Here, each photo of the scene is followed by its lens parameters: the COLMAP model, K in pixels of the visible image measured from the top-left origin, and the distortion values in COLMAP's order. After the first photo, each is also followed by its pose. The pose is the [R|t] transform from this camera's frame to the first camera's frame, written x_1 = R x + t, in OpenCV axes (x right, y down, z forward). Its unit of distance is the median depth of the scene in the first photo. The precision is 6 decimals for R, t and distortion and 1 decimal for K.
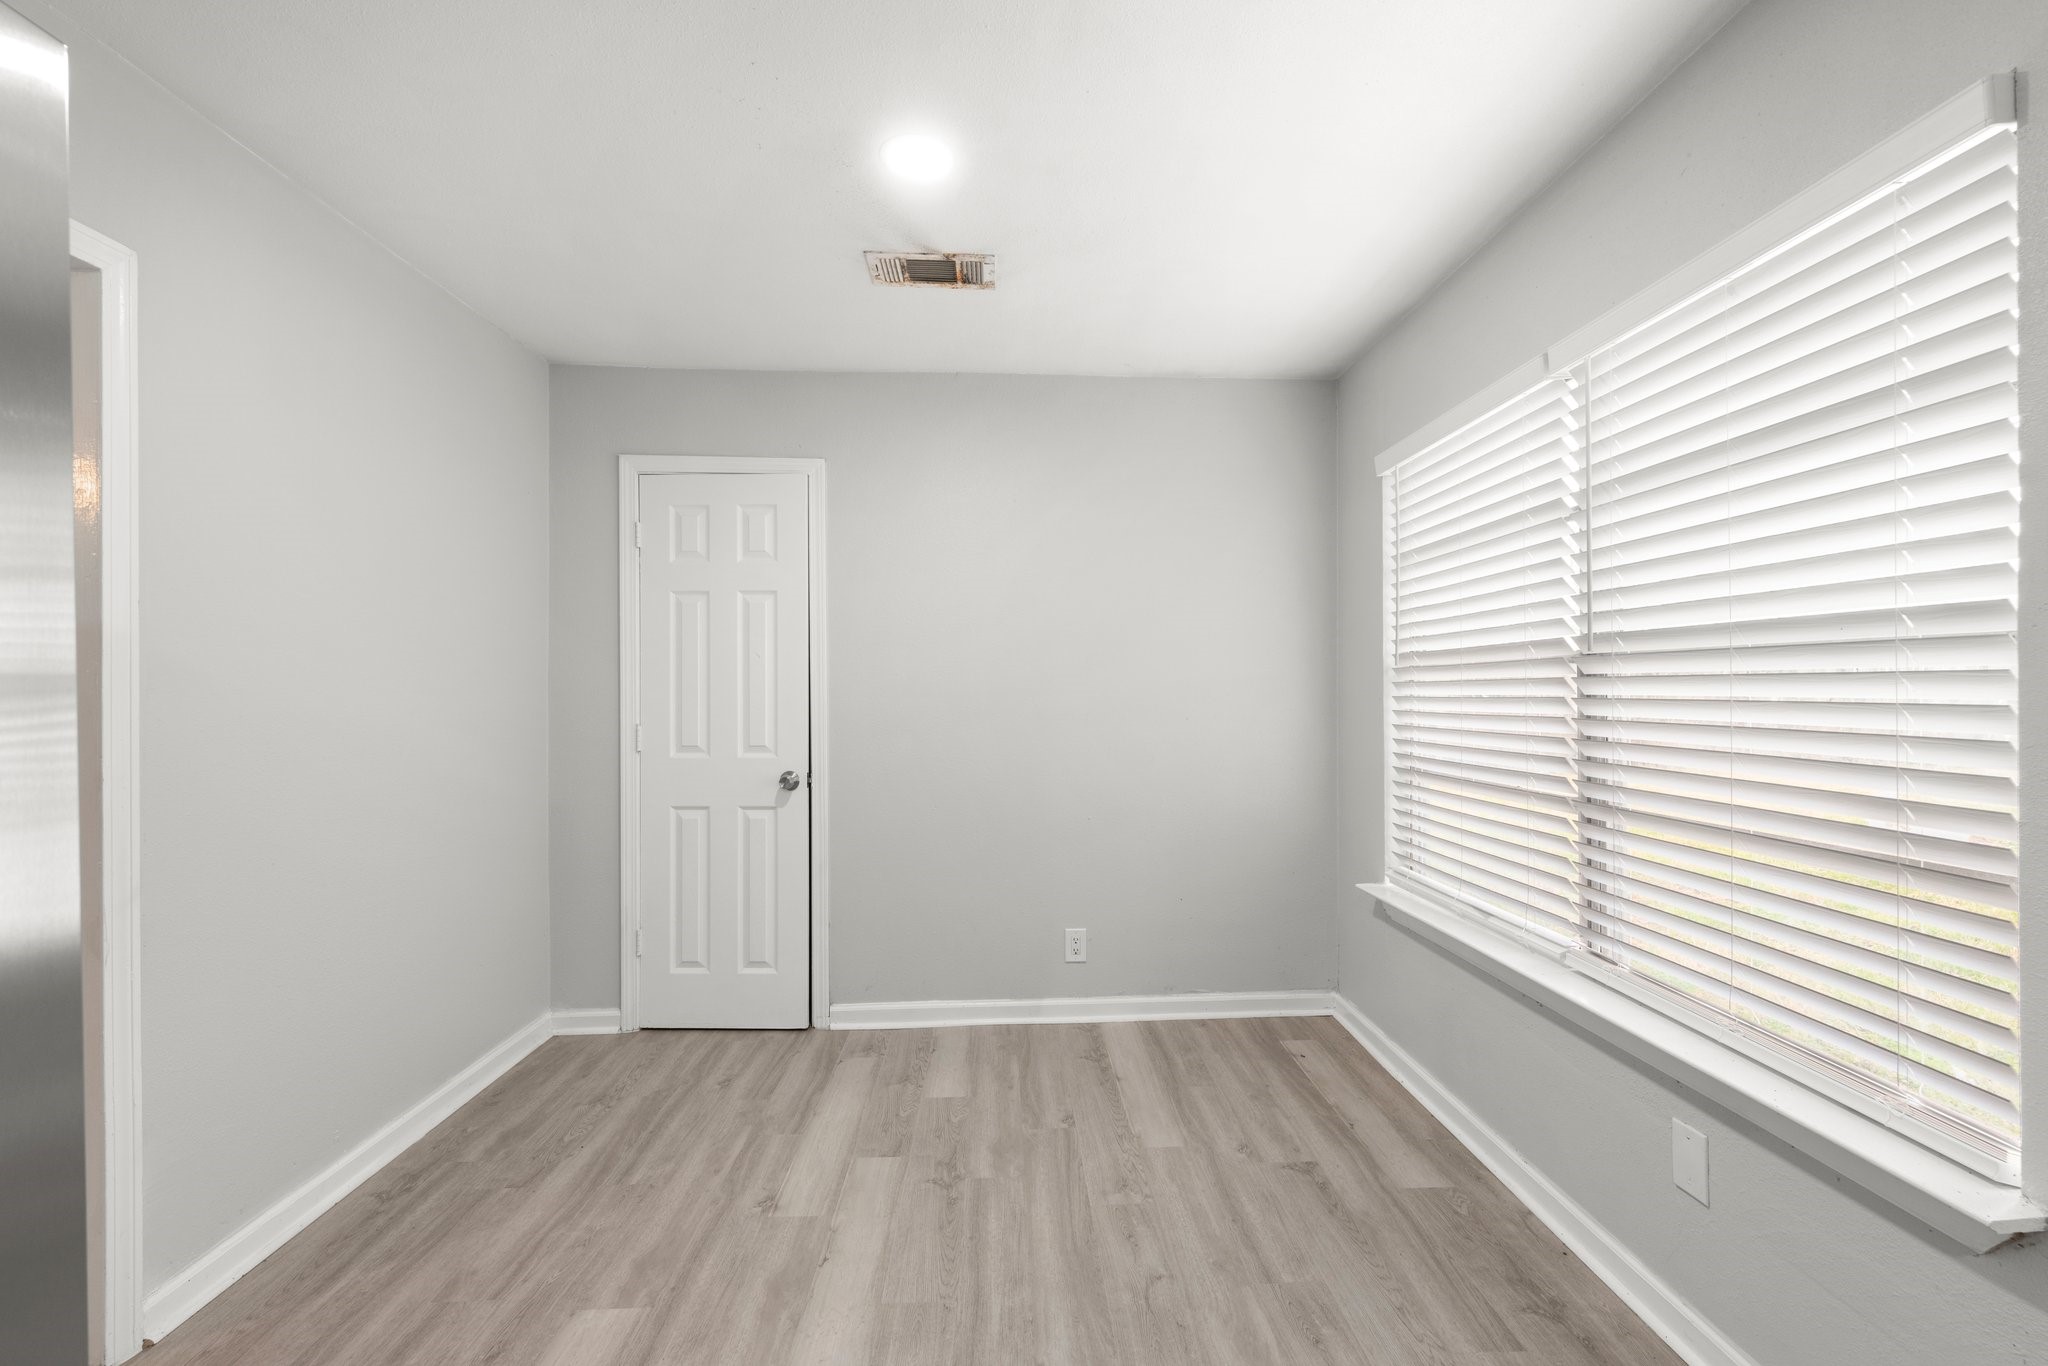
lens RADIAL K [[924.6, 0, 1065.3], [0, 924.6, 678.8], [0, 0, 1]] dist [0.002017, -0.000535]
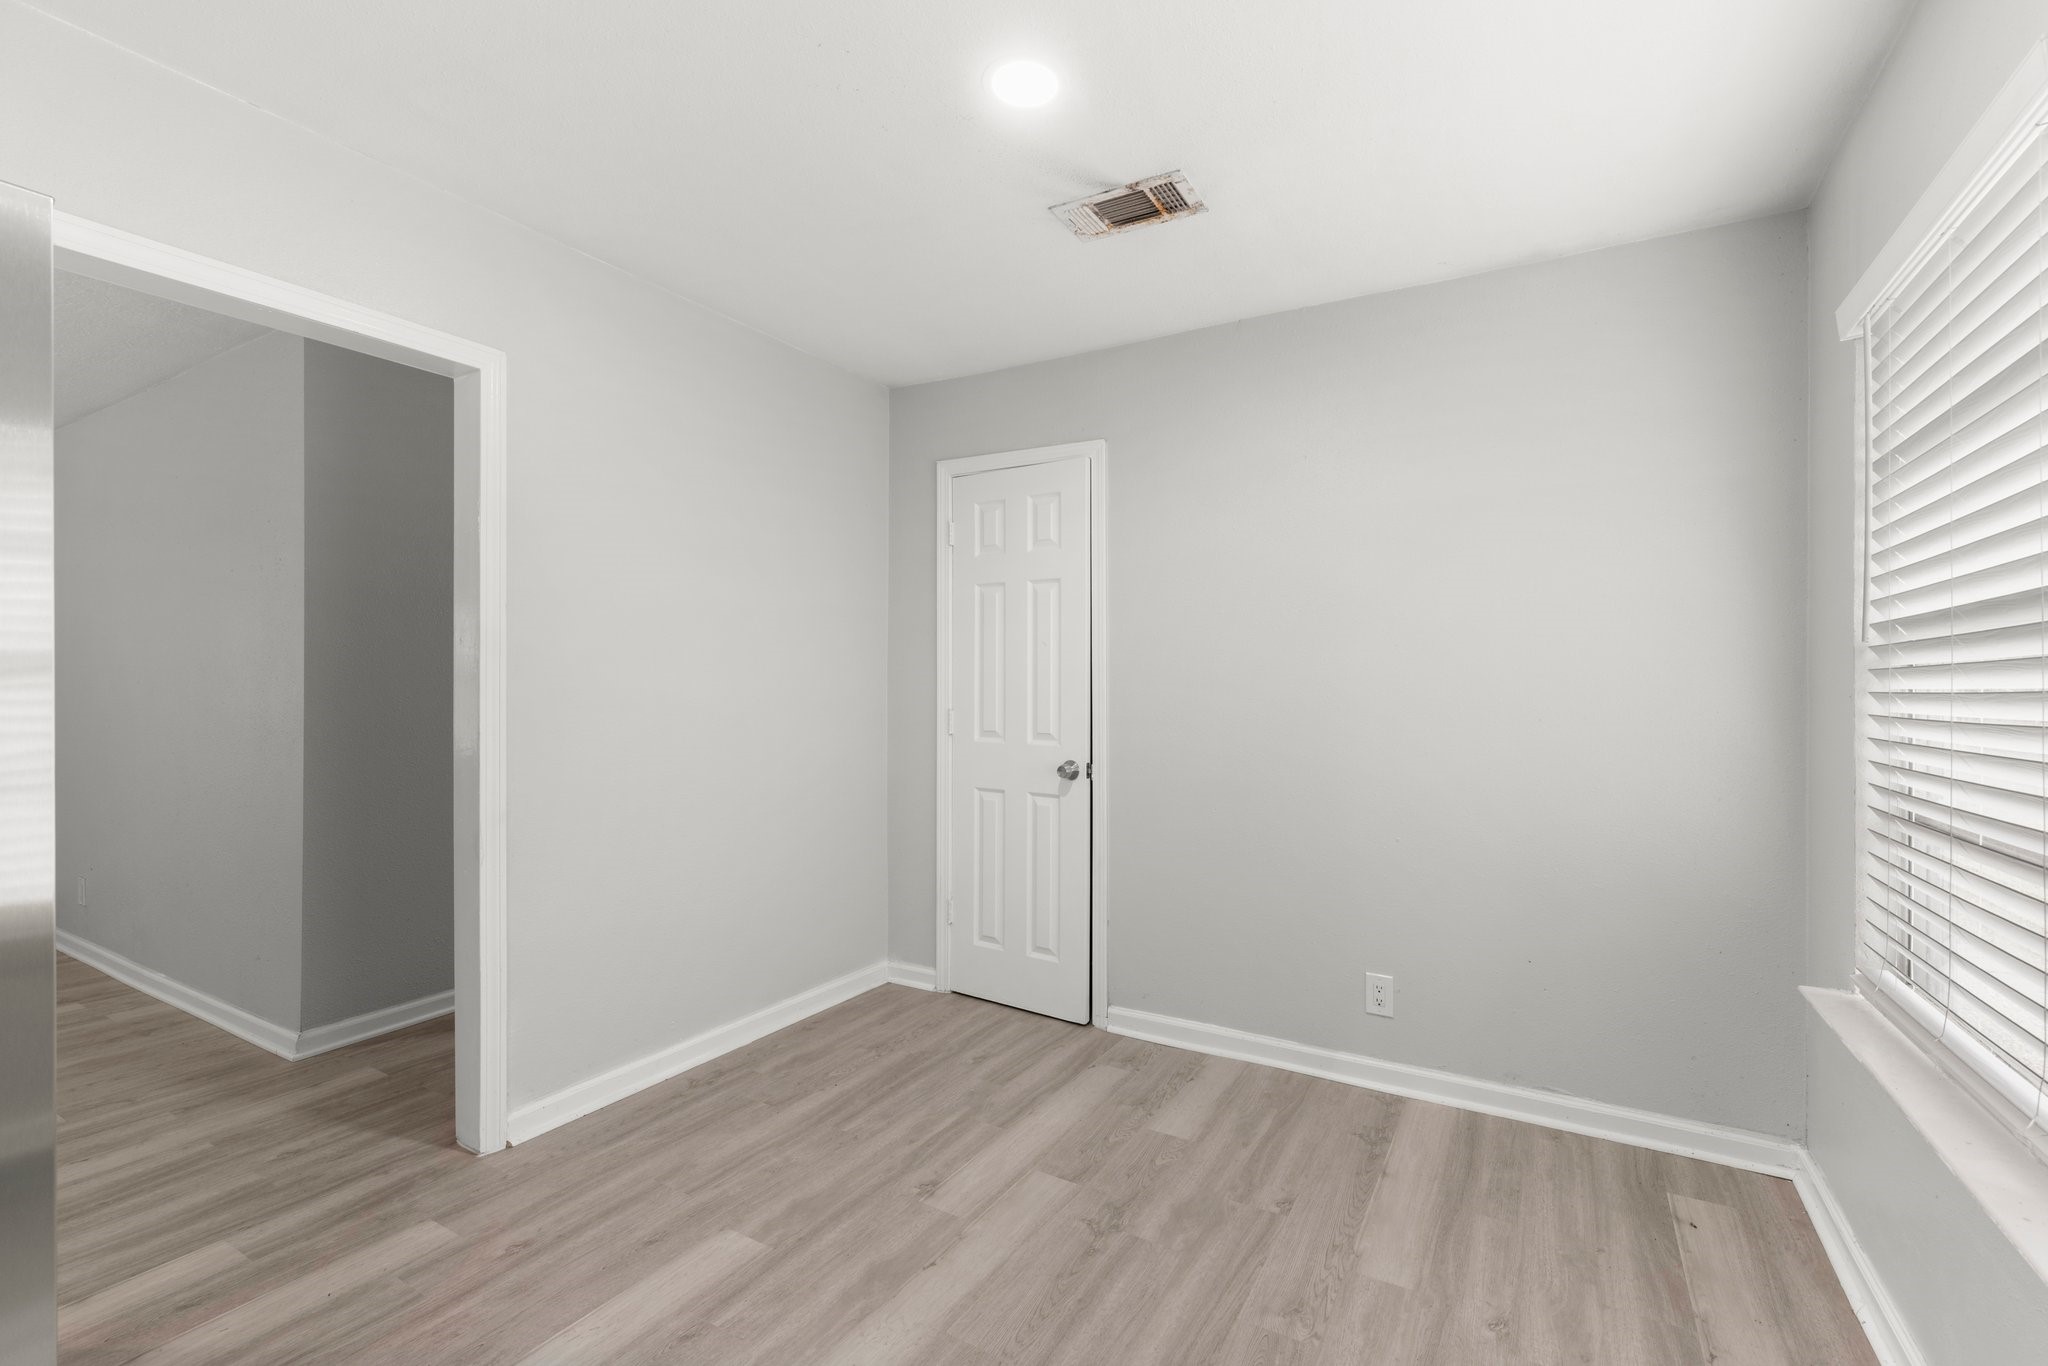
lens RADIAL K [[924.6, 0, 1065.3], [0, 924.6, 678.8], [0, 0, 1]] dist [0.002017, -0.000535]
pose [[0.824072, 0.005060, -0.566462, 0.289168], [-0.003718, 0.999987, 0.003523, 0.010590], [0.566473, -0.000797, 0.824080, 0.207678]]
